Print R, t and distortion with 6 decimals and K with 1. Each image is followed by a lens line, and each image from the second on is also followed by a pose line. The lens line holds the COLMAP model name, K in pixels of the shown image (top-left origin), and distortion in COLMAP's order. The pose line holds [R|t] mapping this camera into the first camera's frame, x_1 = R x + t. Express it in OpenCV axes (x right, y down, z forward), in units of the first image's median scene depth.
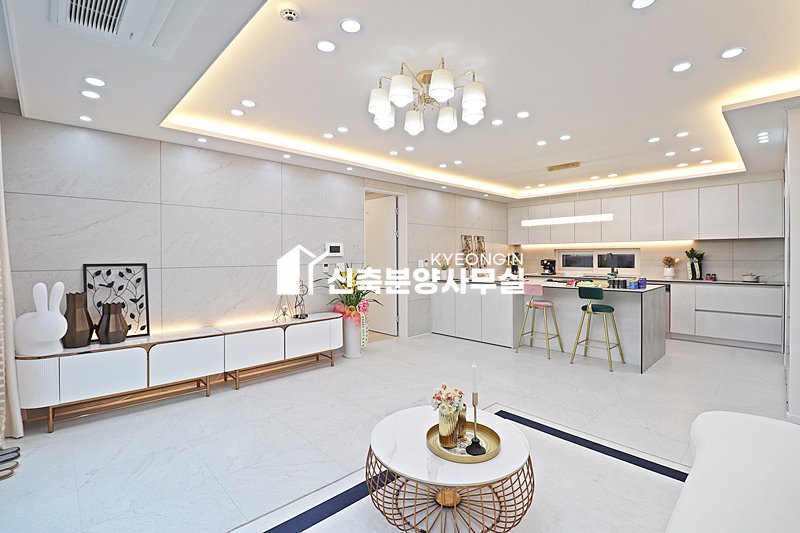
lens RADIAL K [[368.1, 0, 398.4], [0, 368.1, 258.3], [0, 0, 1]] dist [-0.013480, -0.005025]
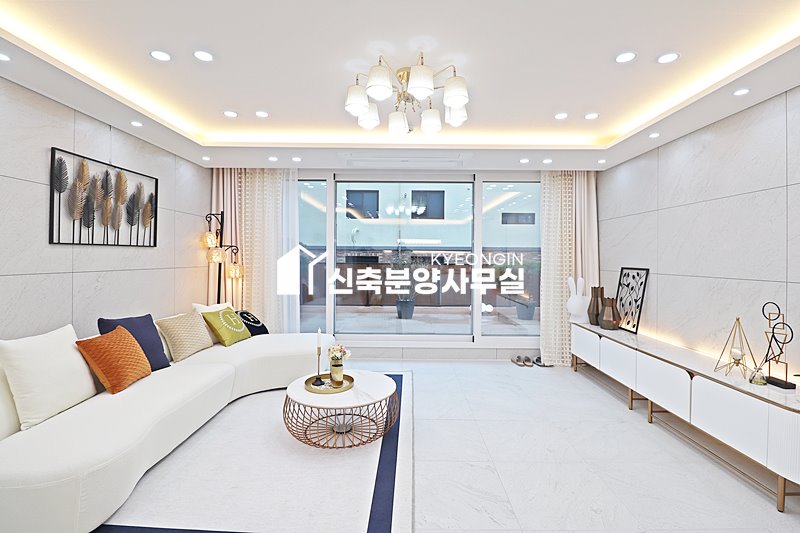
lens RADIAL K [[368.1, 0, 403.2], [0, 368.1, 257.9], [0, 0, 1]] dist [-0.013480, -0.005025]
pose [[-0.690721, -0.000650, -0.723121, 0.587903], [-0.010586, 0.999902, 0.009214, -0.019682], [0.723044, 0.014019, -0.690660, 1.249904]]
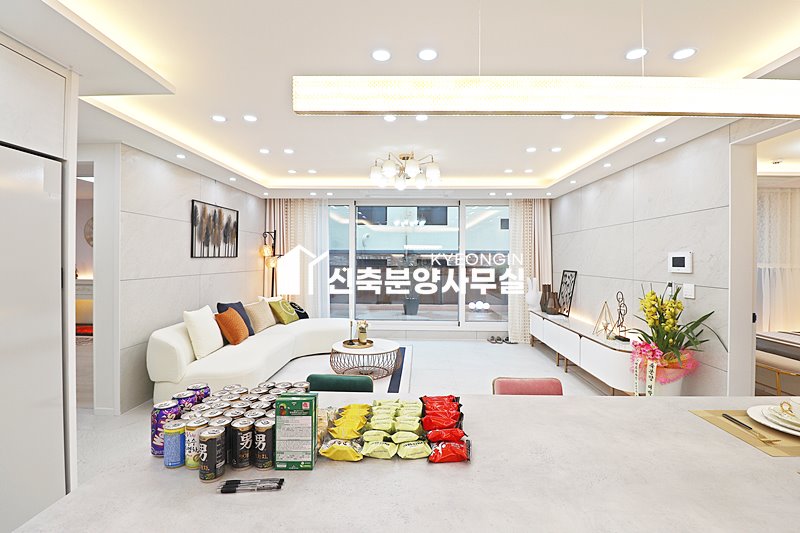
lens RADIAL K [[368.1, 0, 400.2], [0, 368.1, 266.4], [0, 0, 1]] dist [-0.013480, -0.005025]
pose [[-0.712332, 0.013871, -0.701705, 0.929559], [-0.007651, 0.999592, 0.027527, -0.044050], [0.701801, 0.024977, -0.711935, 1.612483]]
